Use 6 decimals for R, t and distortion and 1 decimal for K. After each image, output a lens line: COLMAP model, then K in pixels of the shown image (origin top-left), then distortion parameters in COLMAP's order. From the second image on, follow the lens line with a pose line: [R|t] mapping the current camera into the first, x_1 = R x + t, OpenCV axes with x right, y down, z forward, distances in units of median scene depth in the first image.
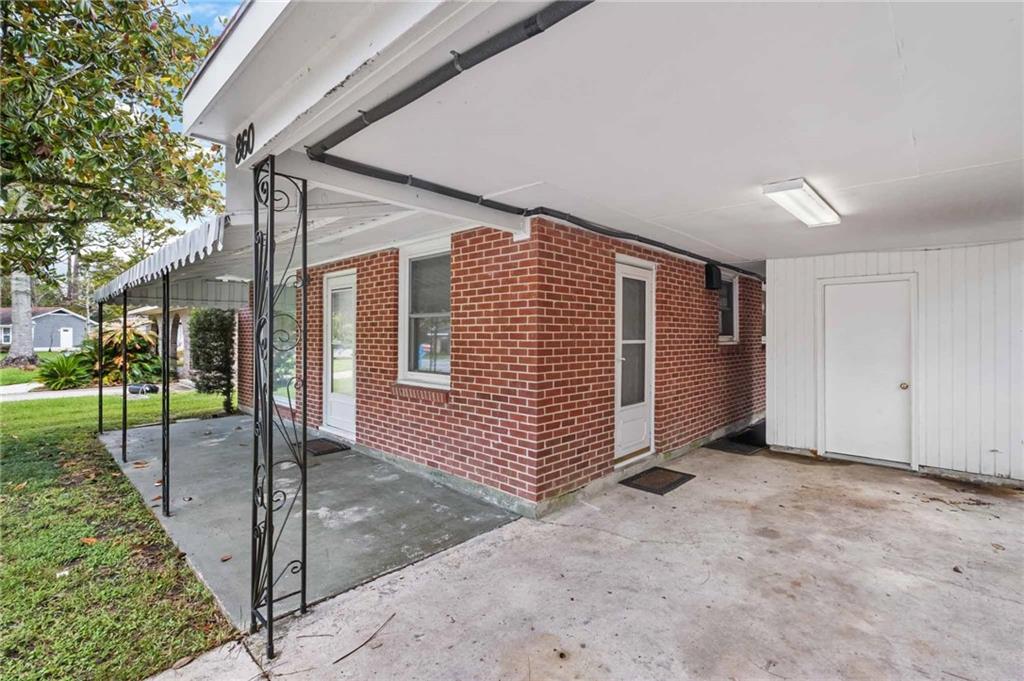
lens RADIAL K [[458.5, 0, 512.0], [0, 458.5, 340.5], [0, 0, 1]] dist [-0.000893, -0.000243]
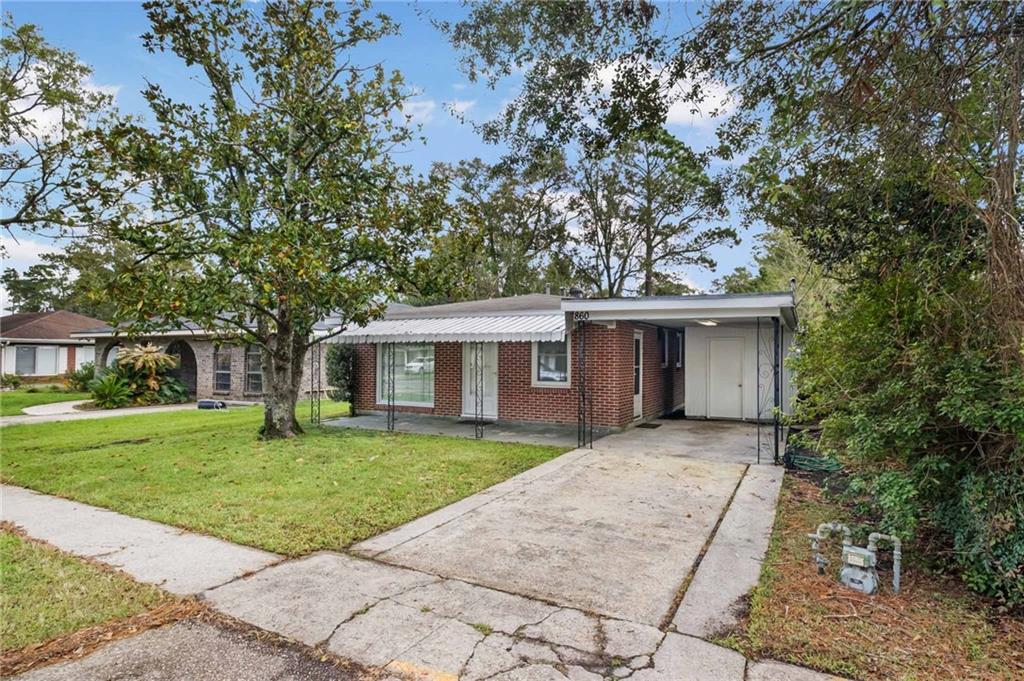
lens RADIAL K [[530.3, 0, 512.0], [0, 530.3, 340.5], [0, 0, 1]] dist [-0.002952, -0.000345]
pose [[0.965050, 0.011497, 0.261815, -0.949483], [-0.000620, 0.999135, -0.041590, -0.016162], [-0.262066, 0.039974, 0.964222, -1.277354]]
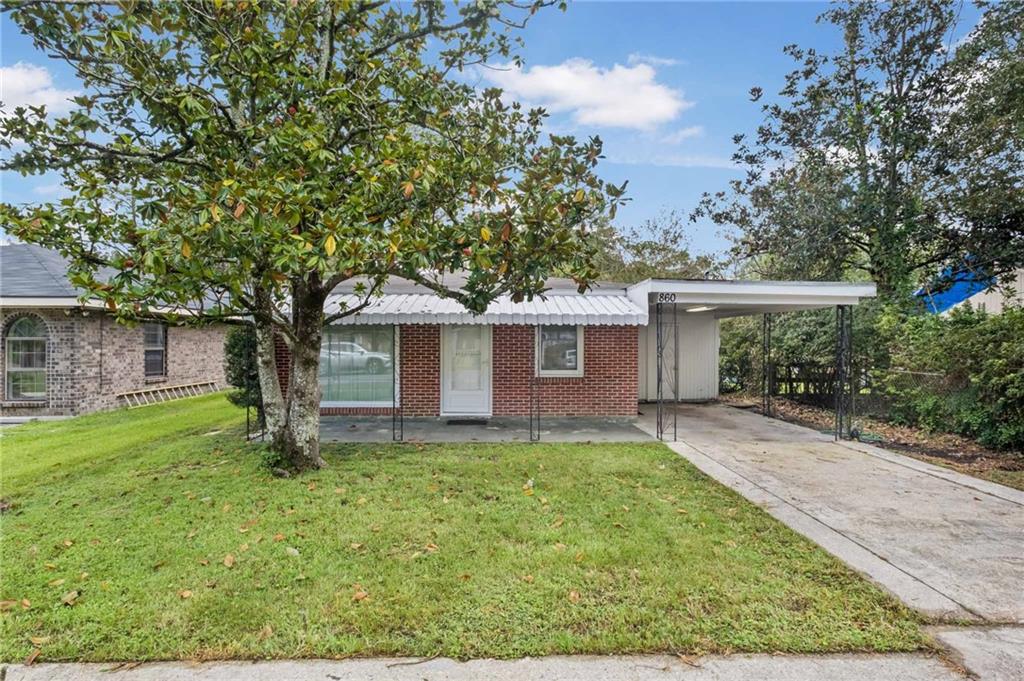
lens RADIAL K [[535.9, 0, 512.0], [0, 535.9, 340.5], [0, 0, 1]] dist [0.003719, 0.001063]
pose [[0.713993, 0.001819, 0.700150, -1.772715], [0.007925, 0.999912, -0.010680, -0.028531], [-0.700108, 0.013174, 0.713915, -0.454643]]
